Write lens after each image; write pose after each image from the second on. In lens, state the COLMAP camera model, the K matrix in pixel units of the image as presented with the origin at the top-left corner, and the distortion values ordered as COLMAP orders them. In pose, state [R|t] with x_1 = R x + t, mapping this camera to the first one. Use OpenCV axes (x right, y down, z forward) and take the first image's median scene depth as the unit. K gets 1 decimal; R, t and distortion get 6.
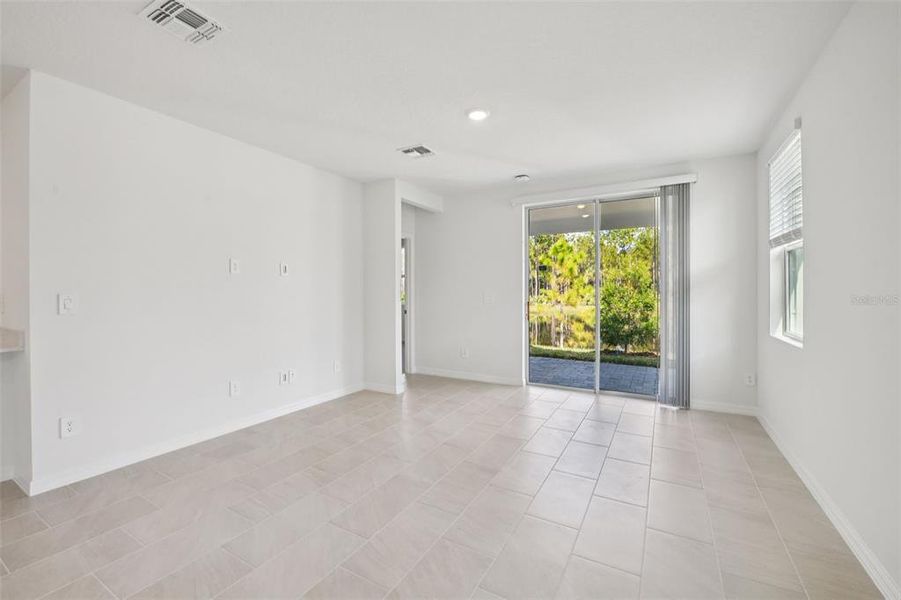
lens RADIAL K [[364.3, 0, 450.5], [0, 364.3, 300.0], [0, 0, 1]] dist [-0.000544, -0.000050]
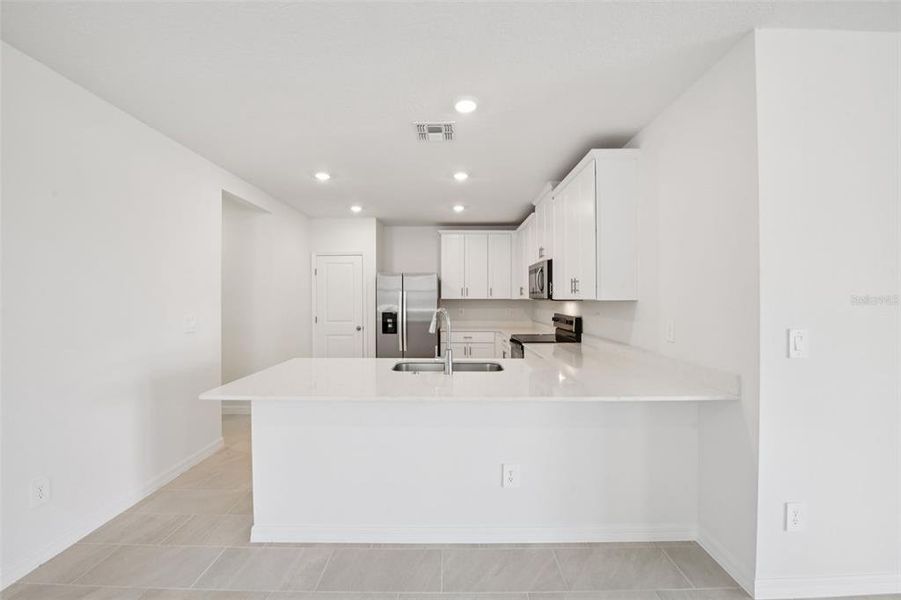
lens RADIAL K [[364.3, 0, 450.5], [0, 364.3, 300.0], [0, 0, 1]] dist [-0.000544, -0.000050]
pose [[0.504618, 0.006382, -0.863319, -0.400035], [-0.017632, 0.999840, -0.002915, -0.029672], [0.863162, 0.016693, 0.504650, 0.036958]]
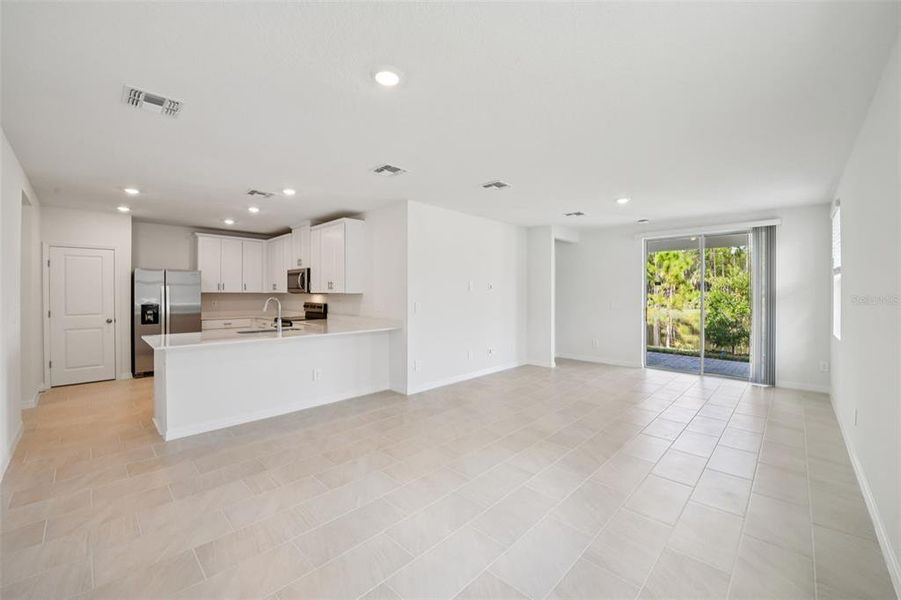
lens RADIAL K [[359.2, 0, 446.4], [0, 359.2, 295.0], [0, 0, 1]] dist [-0.013439, -0.000200]
pose [[0.969391, 0.007029, -0.245420, -0.188956], [-0.010466, 0.999865, -0.012704, -0.018445], [0.245297, 0.014884, 0.969334, -0.503683]]
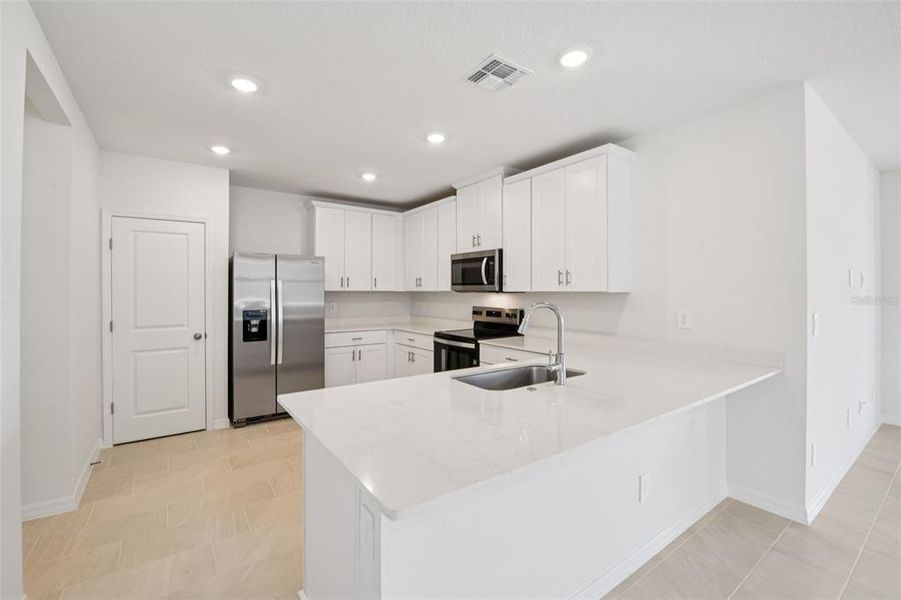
lens RADIAL K [[389.9, 0, 447.6], [0, 389.9, 292.3], [0, 0, 1]] dist [0.000038, 0.000011]
pose [[0.913137, 0.005922, -0.407610, -0.771059], [-0.012523, 0.999830, -0.013529, -0.022850], [0.407461, 0.017458, 0.913056, -0.157905]]
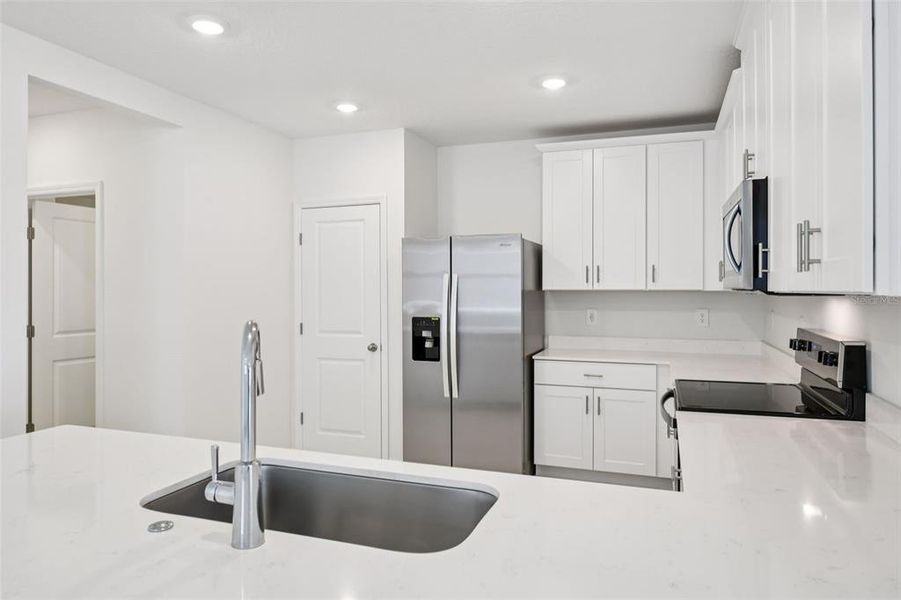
lens RADIAL K [[595.7, 0, 448.1], [0, 595.7, 287.5], [0, 0, 1]] dist [0.002165, 0.000848]
pose [[0.183282, 0.000946, -0.983060, -0.581824], [-0.019627, 0.999804, -0.002697, -0.034659], [0.982864, 0.019789, 0.183265, 0.322628]]
